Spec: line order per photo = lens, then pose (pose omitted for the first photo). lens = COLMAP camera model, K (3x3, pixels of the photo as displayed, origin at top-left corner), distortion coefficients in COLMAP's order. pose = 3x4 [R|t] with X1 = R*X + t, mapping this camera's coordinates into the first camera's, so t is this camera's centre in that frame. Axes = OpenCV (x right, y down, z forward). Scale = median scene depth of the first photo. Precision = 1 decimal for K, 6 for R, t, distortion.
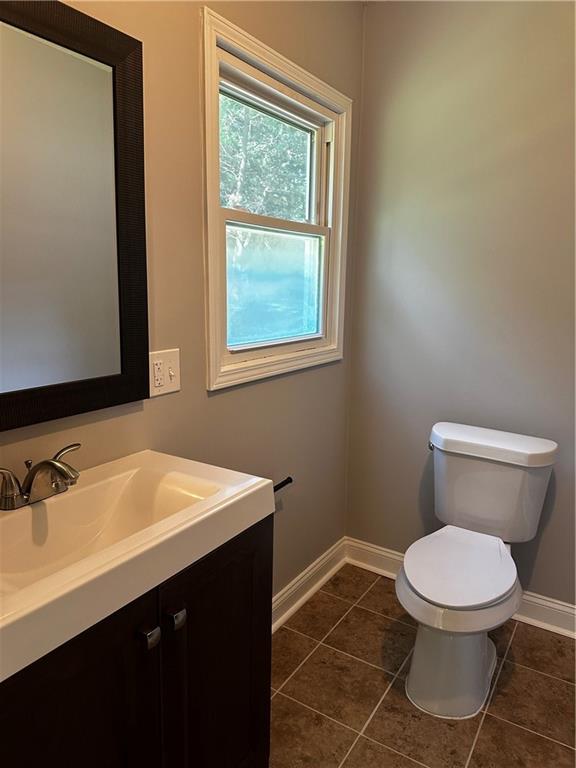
lens RADIAL K [[545.8, 0, 288.3], [0, 545.8, 382.5], [0, 0, 1]] dist [-0.045009, -0.003757]
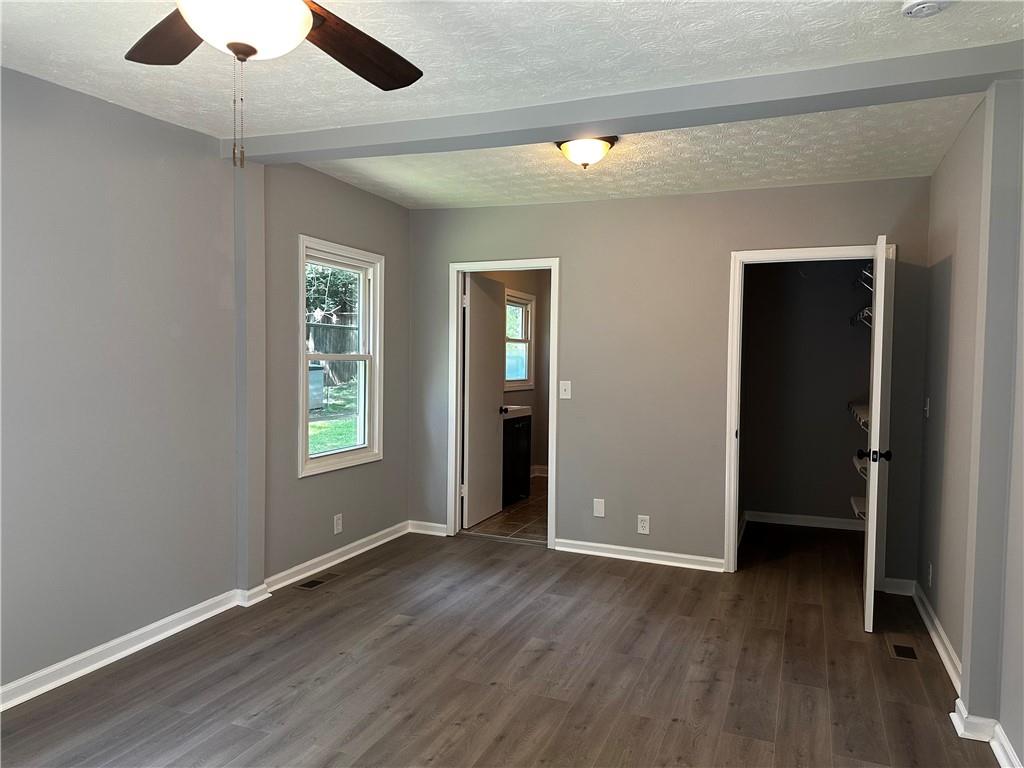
lens RADIAL K [[727.7, 0, 511.3], [0, 727.7, 386.3], [0, 0, 1]] dist [-0.045009, -0.003757]
pose [[0.982409, -0.005828, 0.186653, -0.729861], [0.037321, 0.985476, -0.165663, 0.575370], [-0.182977, 0.169715, 0.968358, -2.618488]]
